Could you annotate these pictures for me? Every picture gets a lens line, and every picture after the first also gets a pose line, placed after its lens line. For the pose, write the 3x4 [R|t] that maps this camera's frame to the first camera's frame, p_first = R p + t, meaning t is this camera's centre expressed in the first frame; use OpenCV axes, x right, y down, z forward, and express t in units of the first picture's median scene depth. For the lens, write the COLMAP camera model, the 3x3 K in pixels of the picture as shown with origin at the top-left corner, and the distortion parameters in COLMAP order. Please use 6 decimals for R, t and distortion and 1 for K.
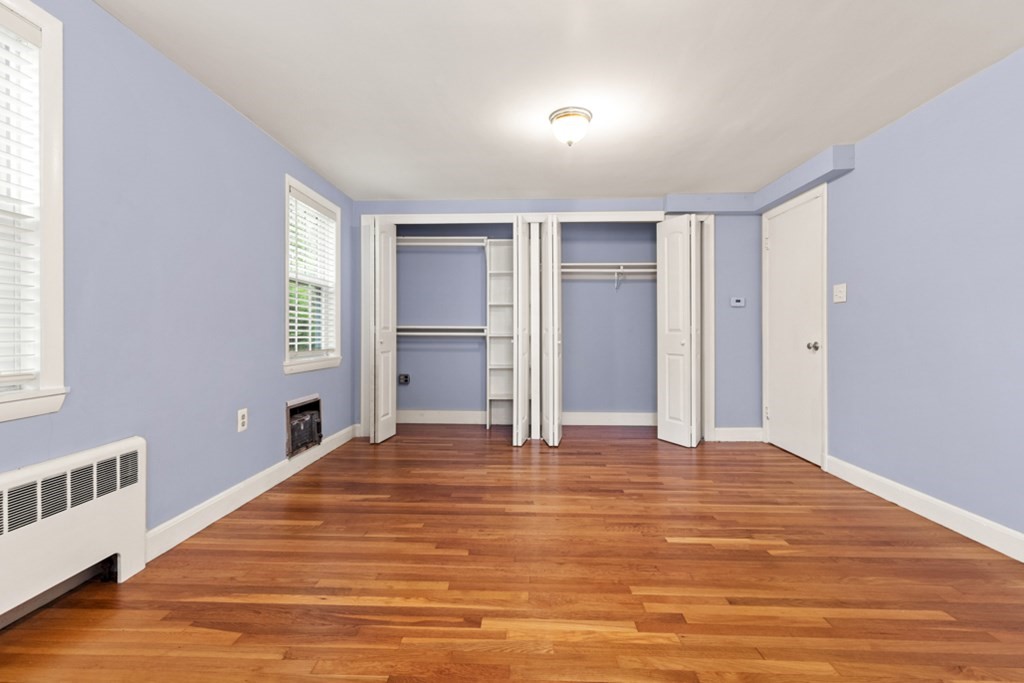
lens RADIAL K [[470.4, 0, 517.0], [0, 470.4, 329.8], [0, 0, 1]] dist [0.006137, -0.000920]
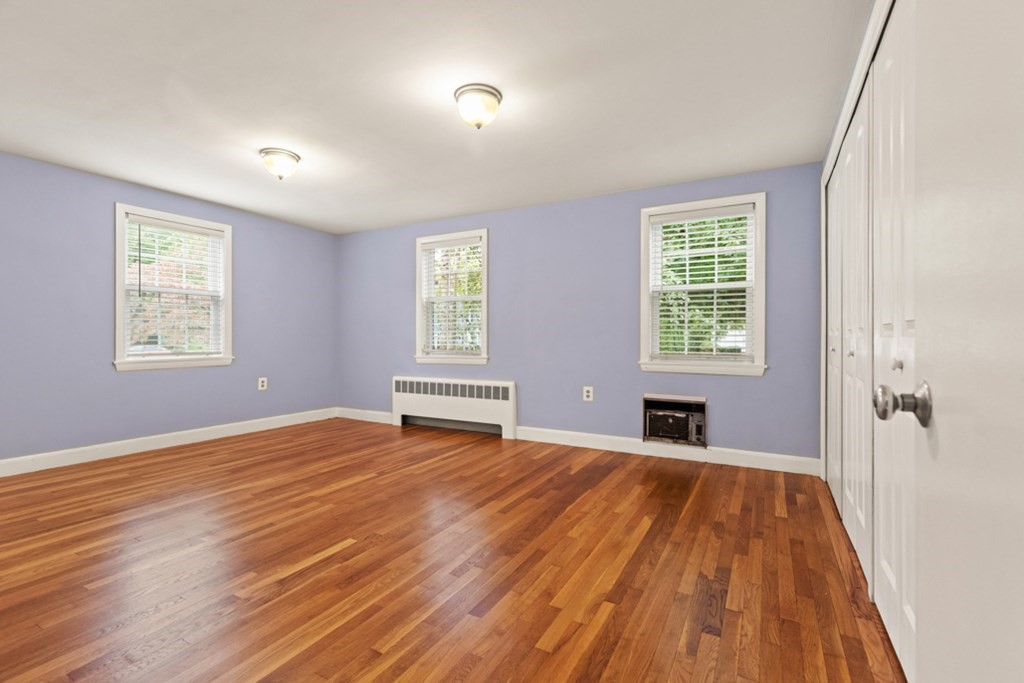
lens RADIAL K [[459.9, 0, 512.0], [0, 459.9, 341.5], [0, 0, 1]] dist [0.010781, -0.000277]
pose [[-0.466573, 0.007461, -0.884451, 1.149651], [0.005218, 0.999970, 0.005683, 0.013344], [0.884467, -0.001964, -0.466598, 1.959356]]
